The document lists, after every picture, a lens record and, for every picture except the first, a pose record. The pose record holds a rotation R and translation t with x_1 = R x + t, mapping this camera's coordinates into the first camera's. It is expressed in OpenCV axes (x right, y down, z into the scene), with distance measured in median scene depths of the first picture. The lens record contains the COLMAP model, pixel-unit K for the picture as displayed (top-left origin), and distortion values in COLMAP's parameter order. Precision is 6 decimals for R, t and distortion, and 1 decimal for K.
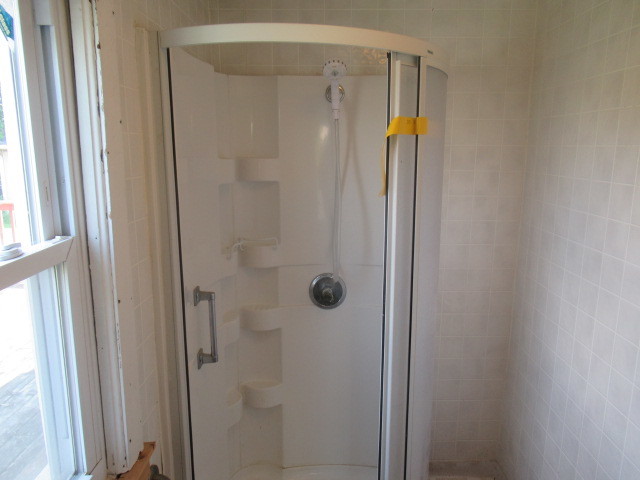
lens RADIAL K [[478.1, 0, 320.1], [0, 478.1, 240.1], [0, 0, 1]] dist [0.005895, 0.000481]
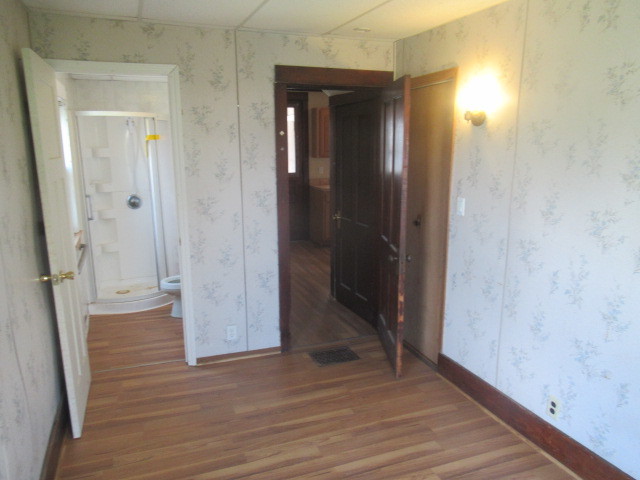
lens RADIAL K [[478.1, 0, 320.2], [0, 478.1, 240.4], [0, 0, 1]] dist [0.005895, 0.000481]
pose [[0.928446, -0.085697, 0.361448, -0.004685], [0.081982, 0.996304, 0.025632, 0.337578], [-0.362309, 0.005835, 0.932040, -1.739899]]
